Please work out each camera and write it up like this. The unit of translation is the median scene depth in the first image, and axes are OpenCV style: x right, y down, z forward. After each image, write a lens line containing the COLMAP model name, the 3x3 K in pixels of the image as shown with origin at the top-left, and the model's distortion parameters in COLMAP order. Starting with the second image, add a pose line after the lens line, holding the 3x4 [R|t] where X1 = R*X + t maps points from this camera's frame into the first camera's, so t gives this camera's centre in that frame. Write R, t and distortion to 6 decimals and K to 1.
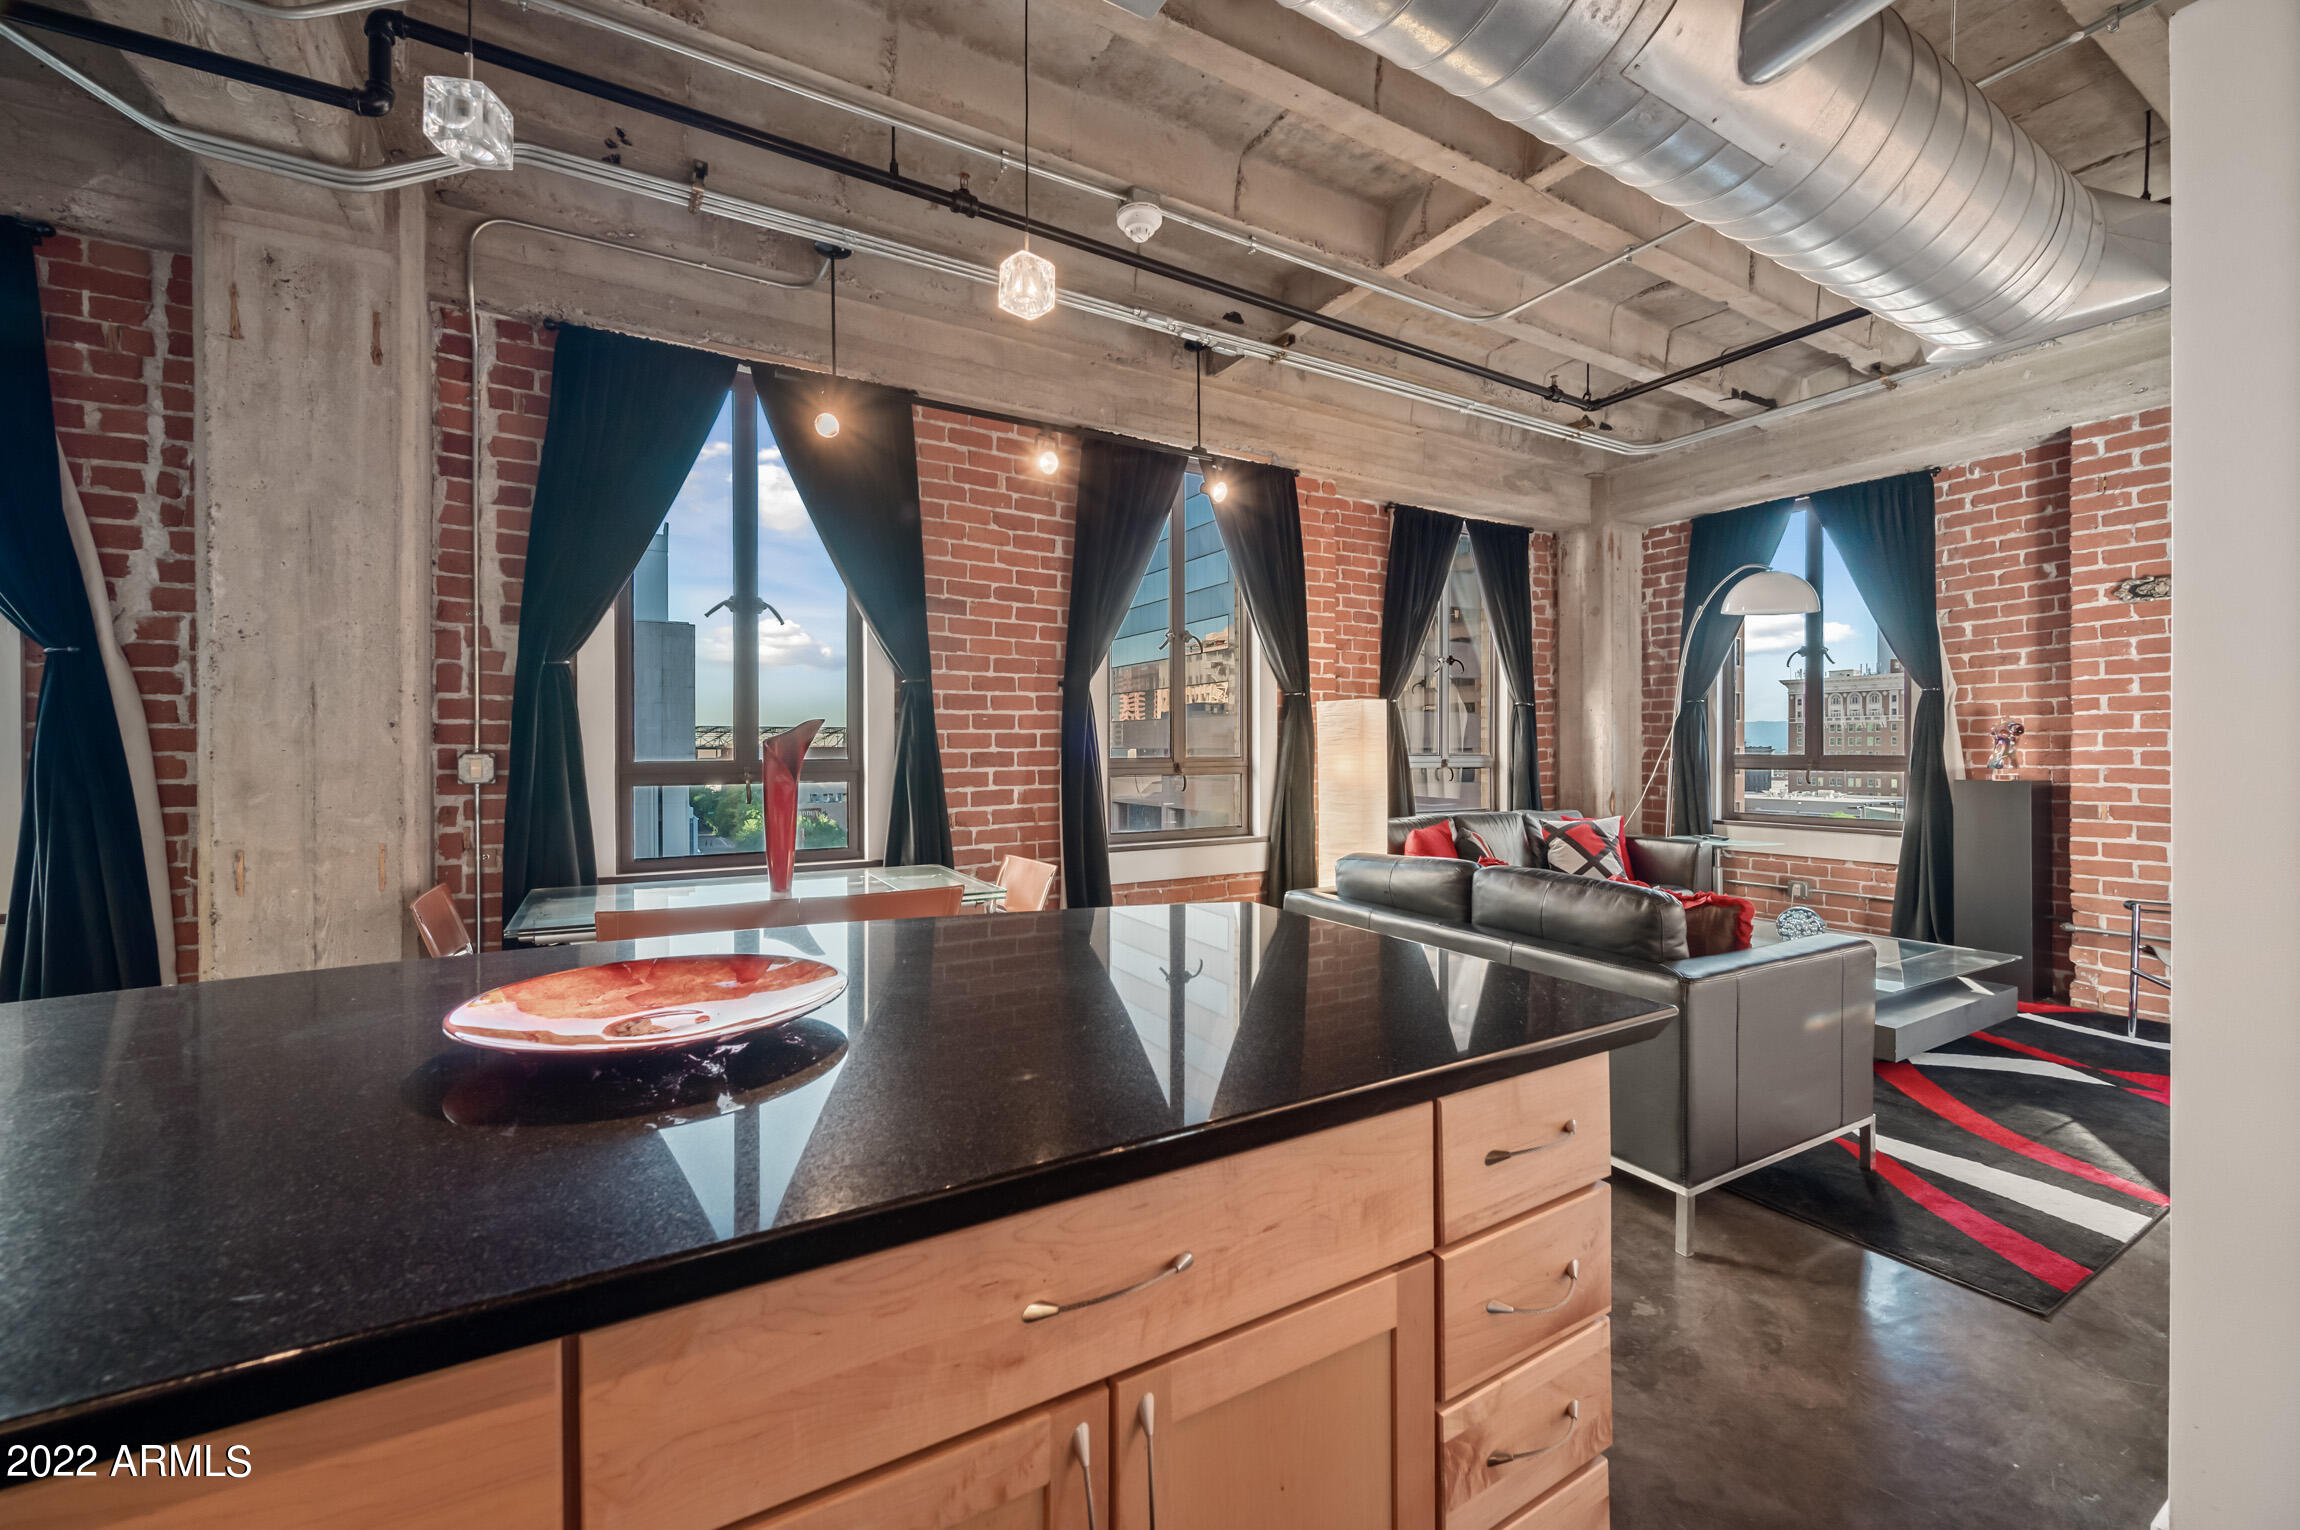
lens RADIAL K [[918.3, 0, 1152.5], [0, 918.3, 755.3], [0, 0, 1]] dist [-0.002316, 0.000223]
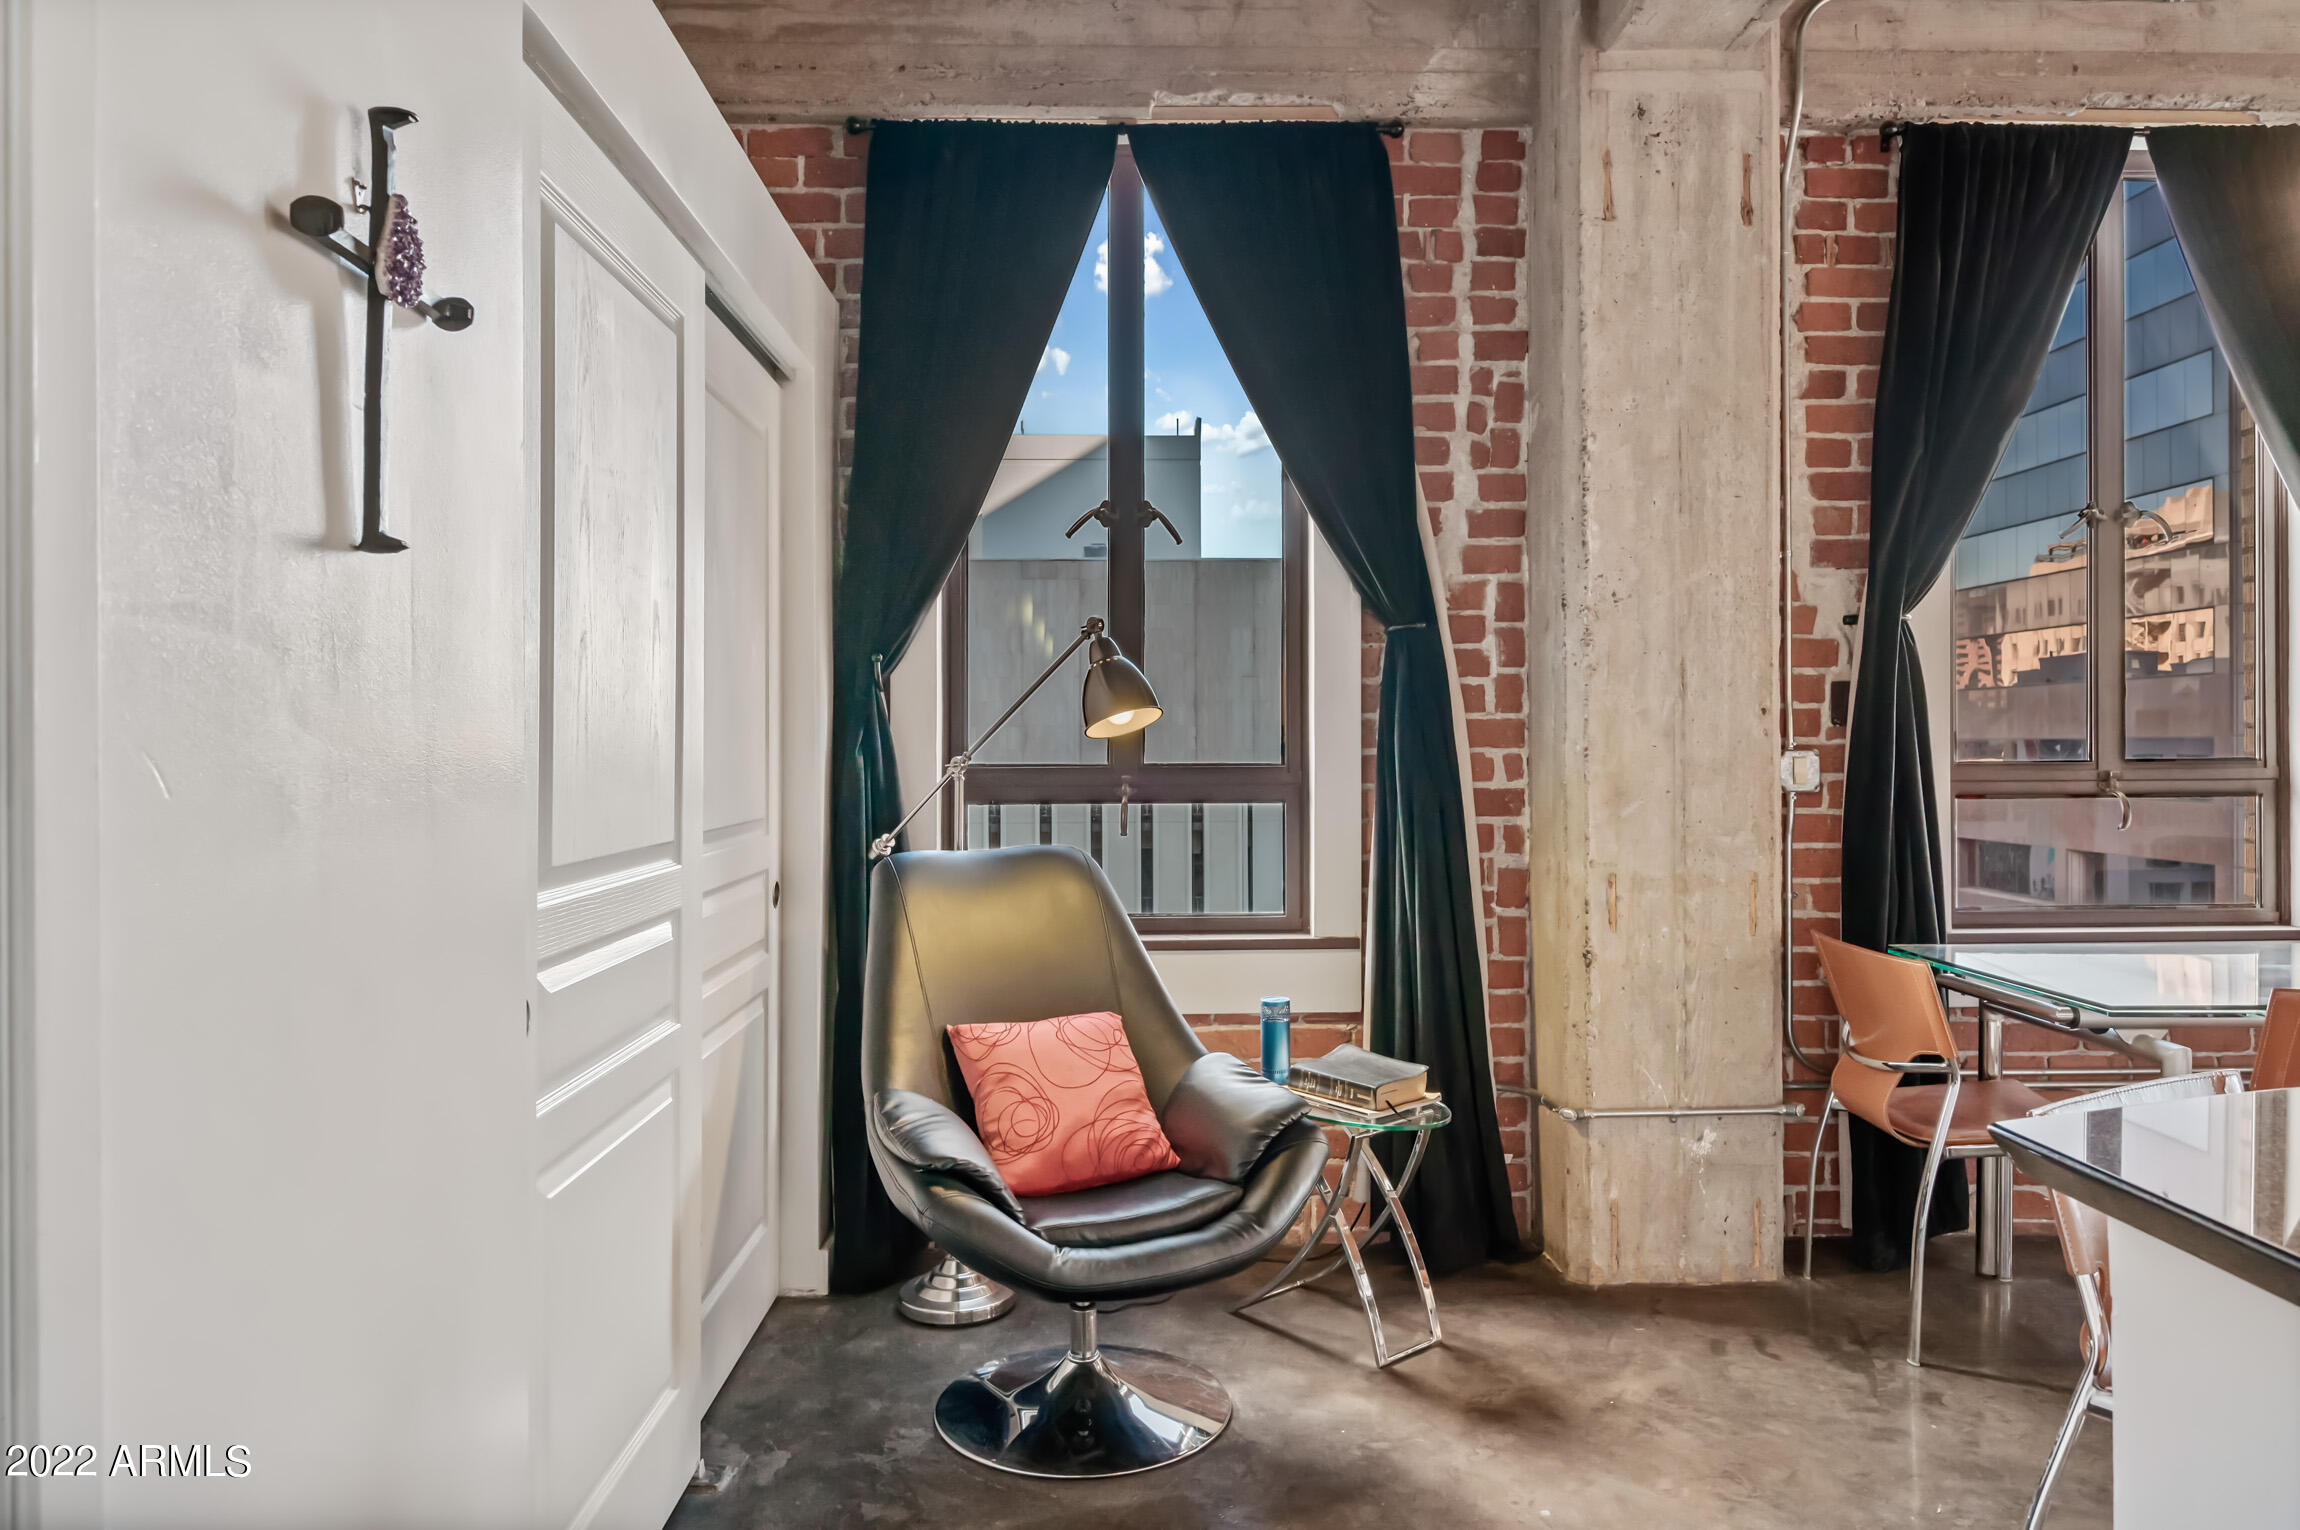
lens RADIAL K [[1489.2, 0, 1152.6], [0, 1489.2, 753.3], [0, 0, 1]] dist [-0.004183, -0.000558]
pose [[0.875633, 0.000349, -0.482977, -0.425852], [0.000019, 1.000000, 0.000756, -0.000107], [0.482977, -0.000671, 0.875633, -0.177439]]
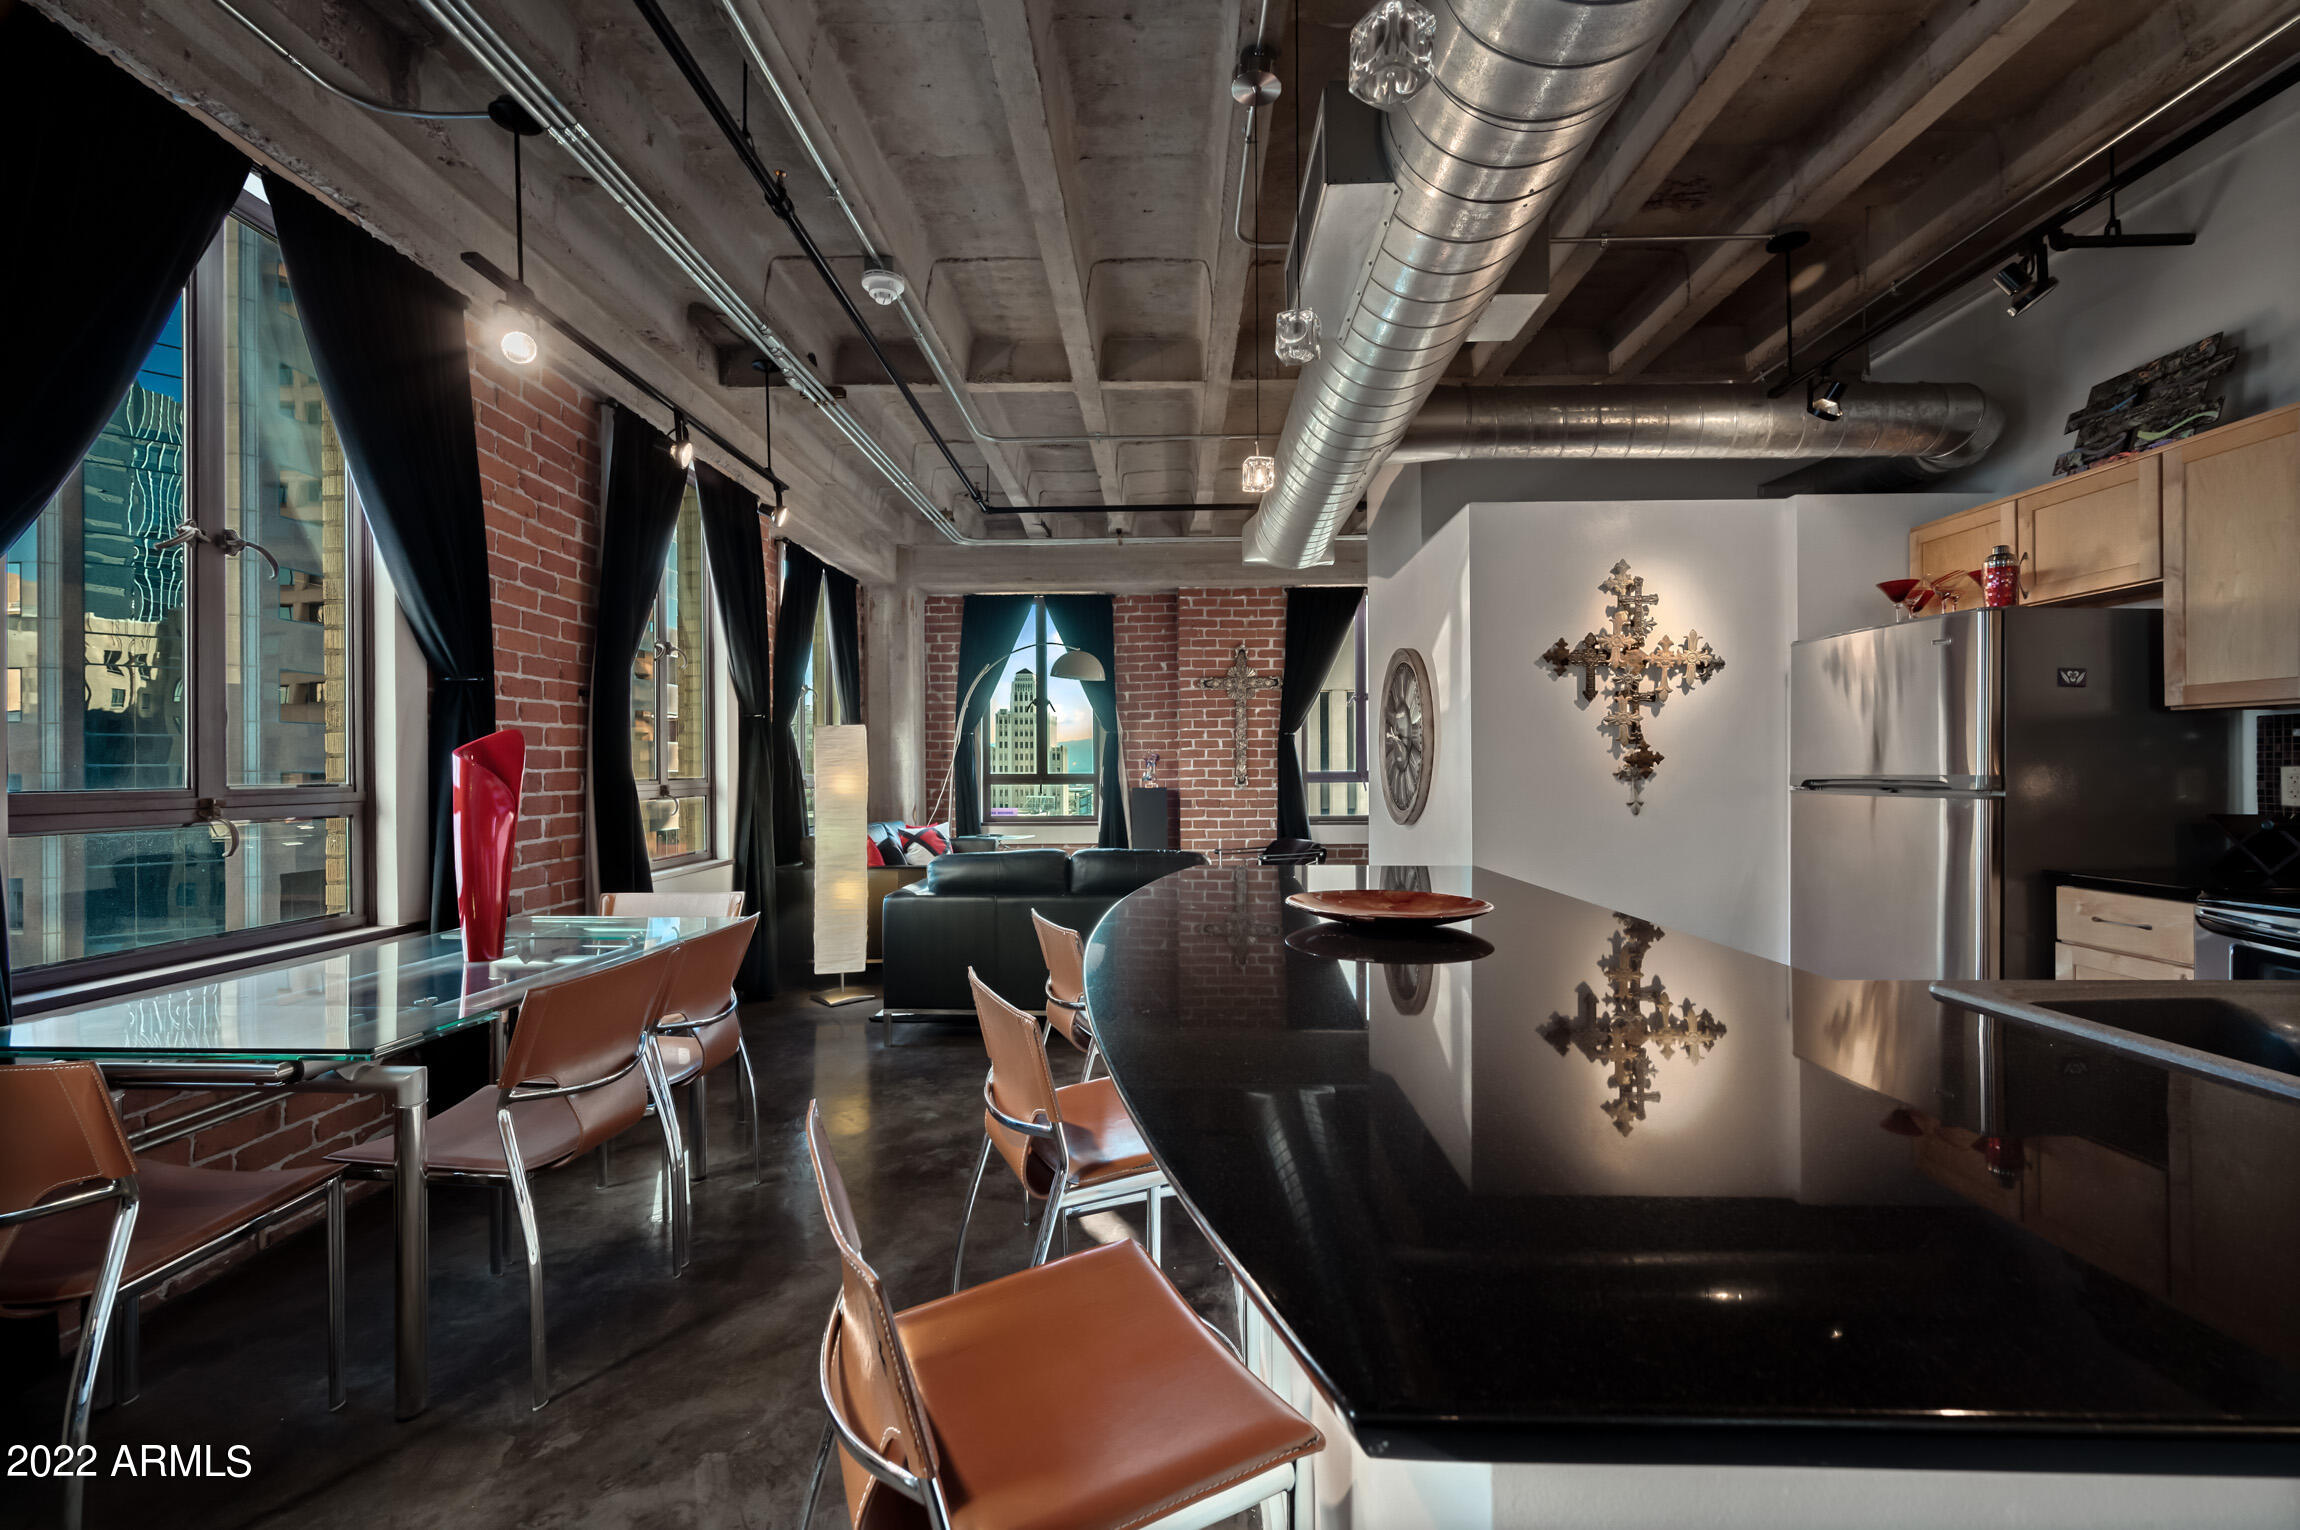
lens RADIAL K [[916.8, 0, 1153.8], [0, 916.8, 768.3], [0, 0, 1]] dist [-0.000091, -0.000332]
pose [[0.524903, -0.000174, 0.851162, -0.515136], [0.010379, 0.999927, -0.006196, 0.002423], [-0.851099, 0.012087, 0.524866, 0.104534]]
